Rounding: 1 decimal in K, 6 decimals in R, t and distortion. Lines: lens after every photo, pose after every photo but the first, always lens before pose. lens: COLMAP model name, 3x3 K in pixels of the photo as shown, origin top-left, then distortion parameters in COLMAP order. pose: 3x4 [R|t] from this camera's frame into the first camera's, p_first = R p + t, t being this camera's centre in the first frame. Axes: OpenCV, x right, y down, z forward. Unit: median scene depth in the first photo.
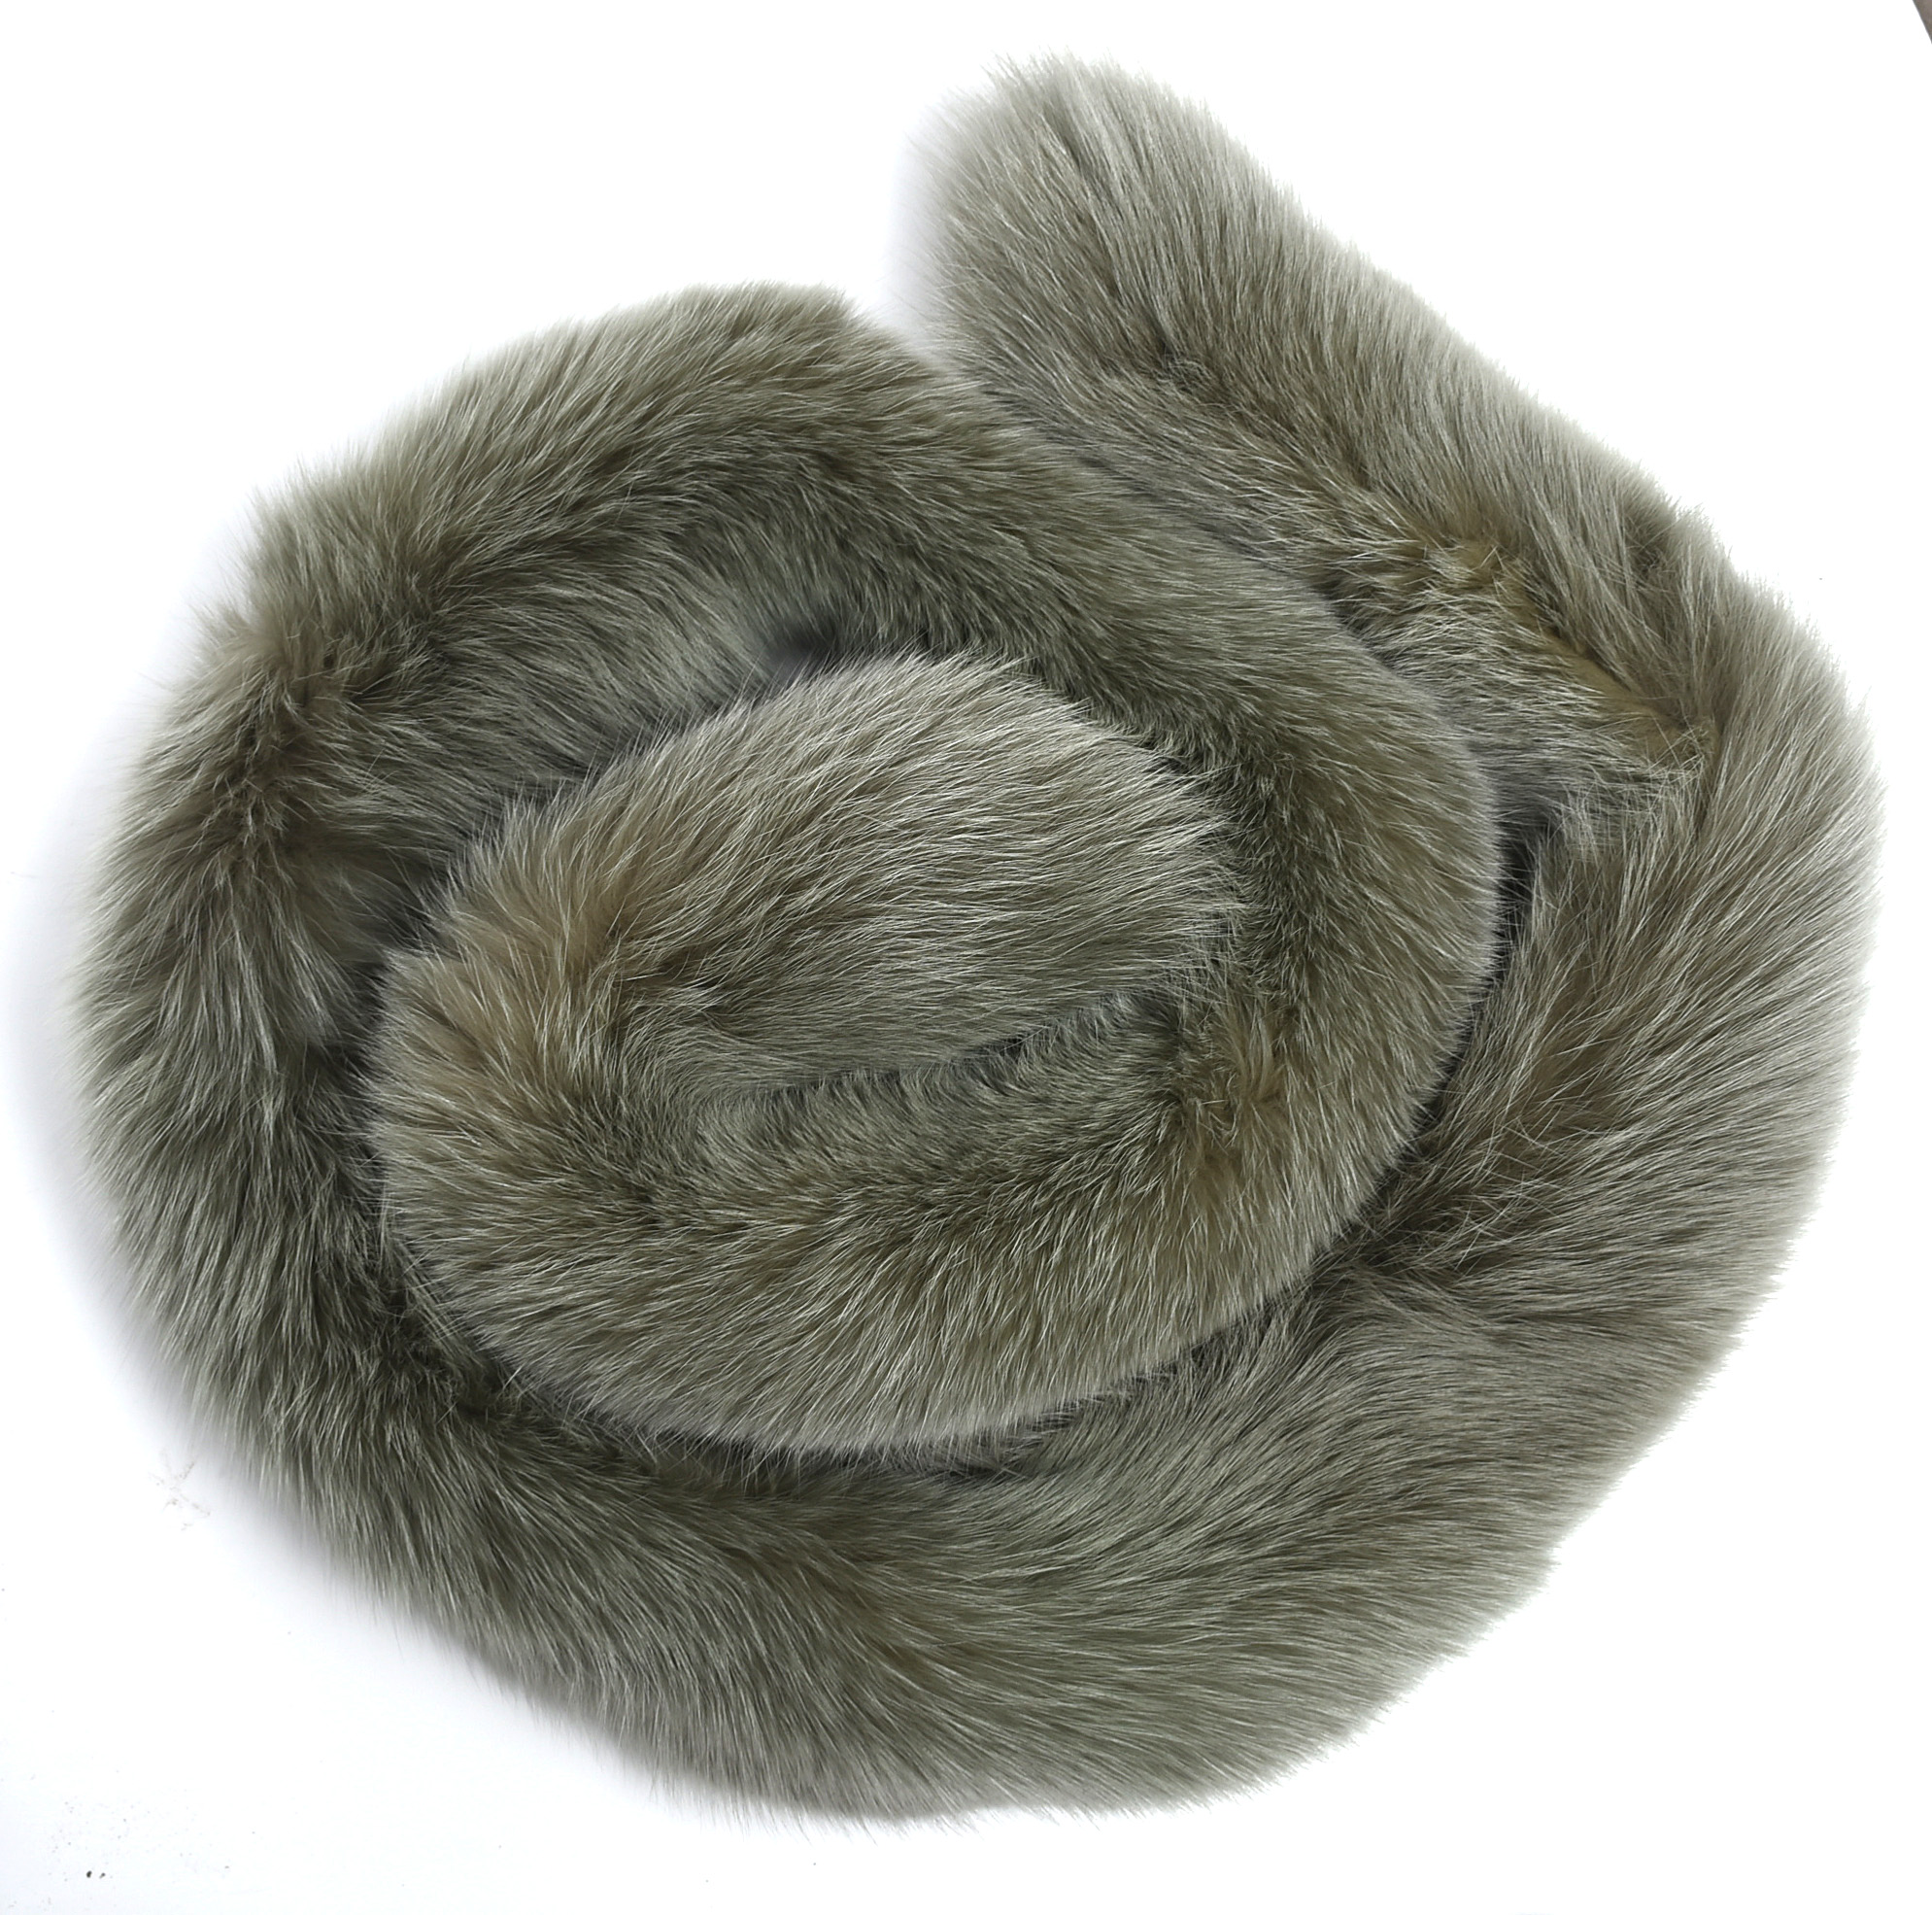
lens RADIAL K [[4538.0, 0, 966.0], [0, 4538.0, 957.5], [0, 0, 1]] dist [0.004814, -0.873268]
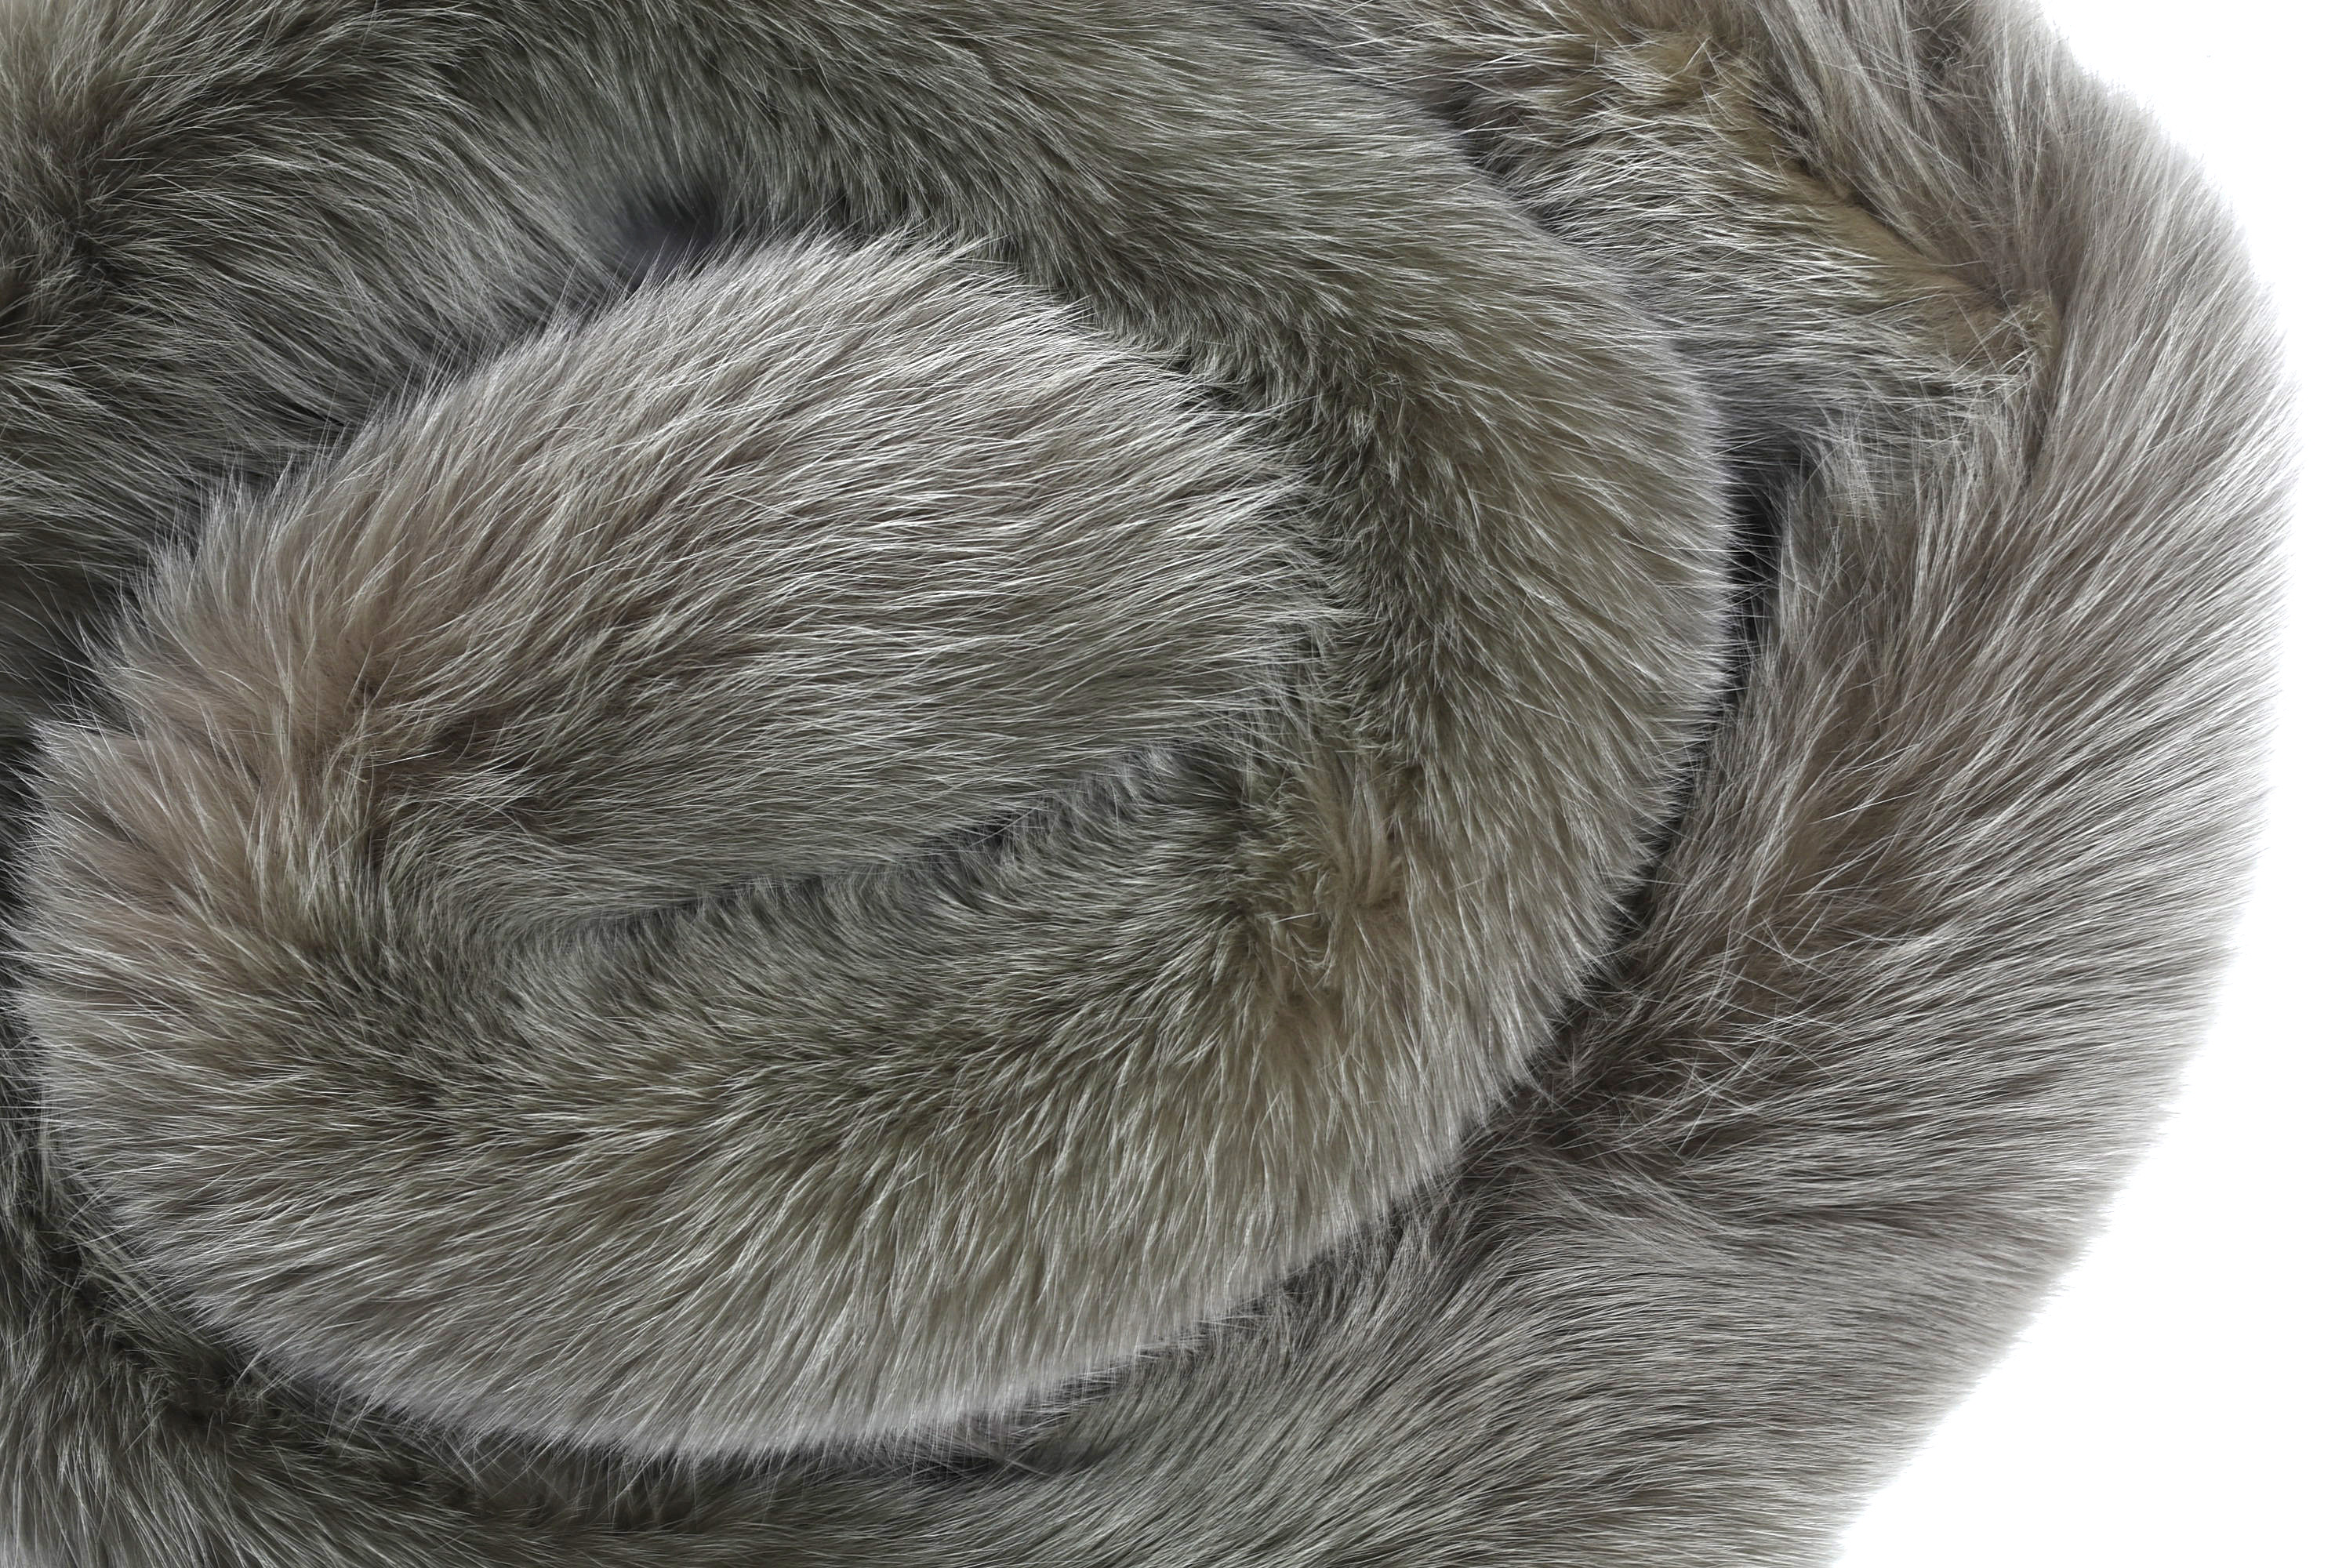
lens RADIAL K [[5342.1, 0, 1173.0], [0, 5342.1, 784.0], [0, 0, 1]] dist [-0.033831, 0.011632]
pose [[0.999271, -0.036881, -0.009820, 0.044605], [0.037432, 0.997273, 0.063607, -0.036063], [0.007448, -0.063928, 0.997927, 0.233810]]
